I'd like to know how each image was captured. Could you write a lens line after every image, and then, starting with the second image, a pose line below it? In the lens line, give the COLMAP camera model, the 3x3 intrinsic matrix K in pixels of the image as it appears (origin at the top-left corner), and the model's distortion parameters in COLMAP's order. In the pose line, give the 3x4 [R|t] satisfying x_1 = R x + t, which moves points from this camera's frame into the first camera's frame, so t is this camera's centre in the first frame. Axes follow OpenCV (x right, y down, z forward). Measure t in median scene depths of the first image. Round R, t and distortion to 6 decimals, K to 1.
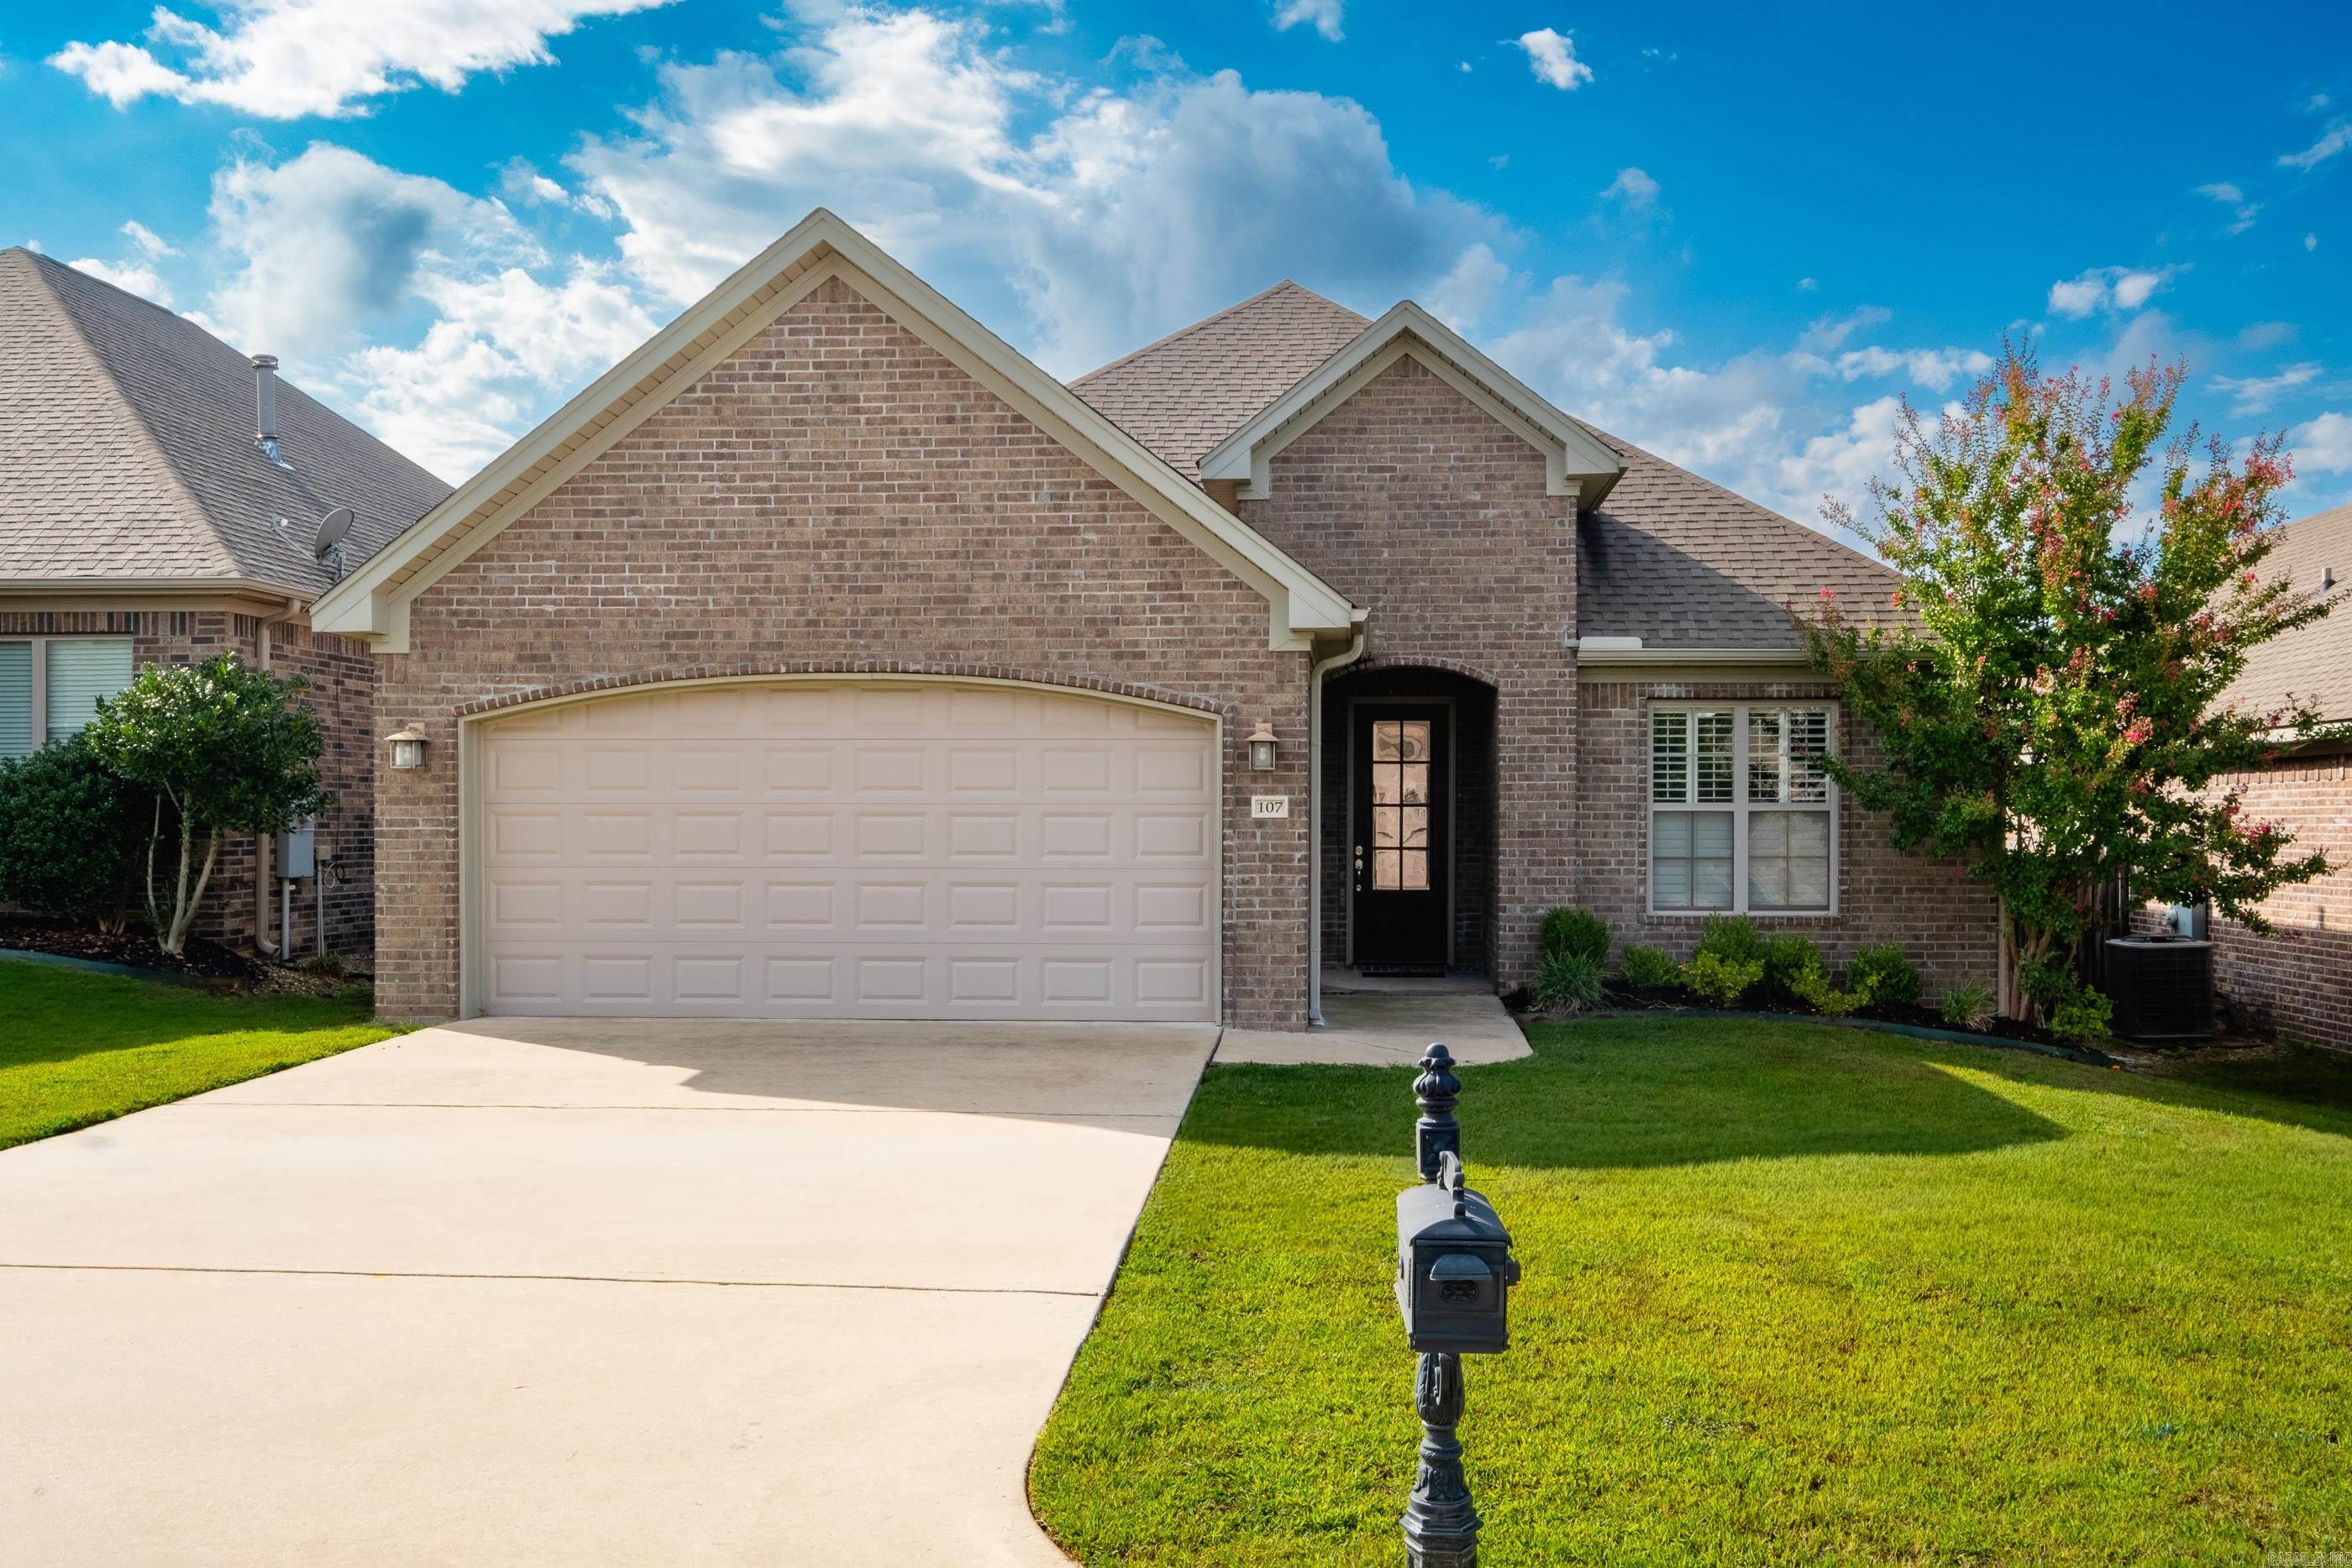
lens RADIAL K [[1719.1, 0, 1178.3], [0, 1719.1, 779.5], [0, 0, 1]] dist [-0.033432, 0.000900]
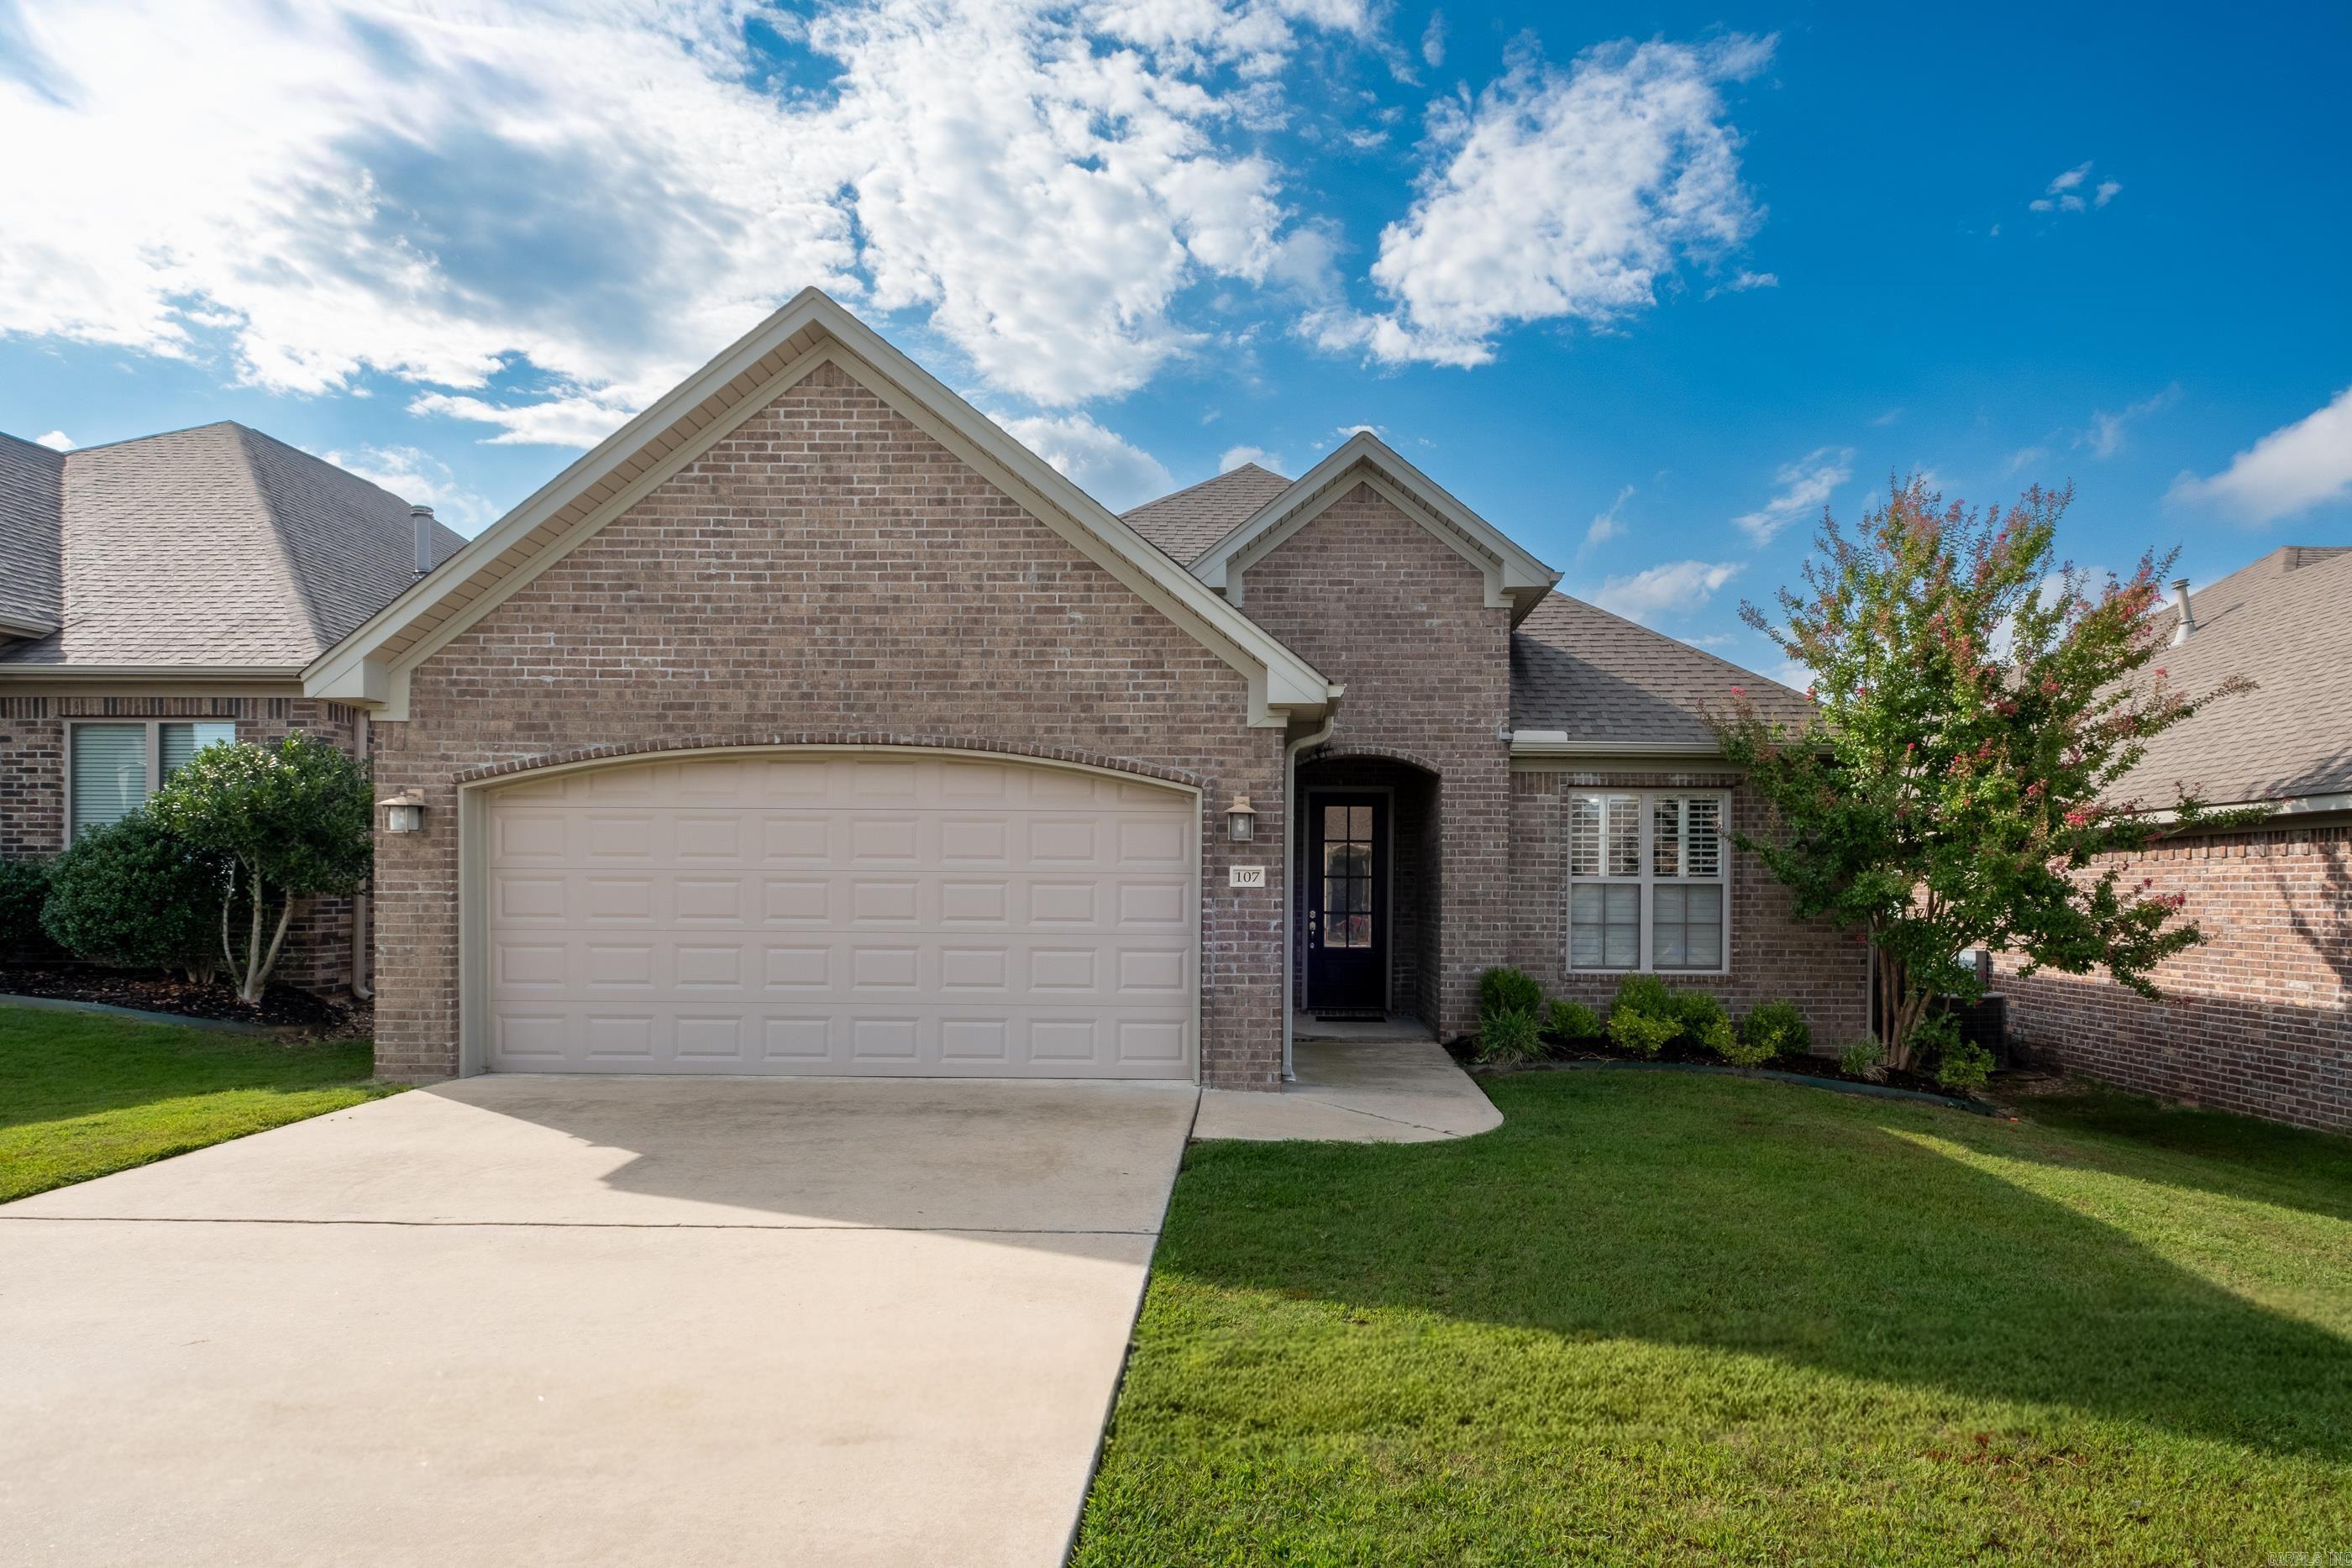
lens RADIAL K [[1137.9, 0, 1098.8], [0, 1137.9, 851.5], [0, 0, 1]] dist [-0.000994, -0.000151]
pose [[0.998304, 0.005184, -0.057988, 0.003309], [-0.005606, 0.999959, -0.007120, 0.006439], [0.057949, 0.007433, 0.998292, 0.317867]]
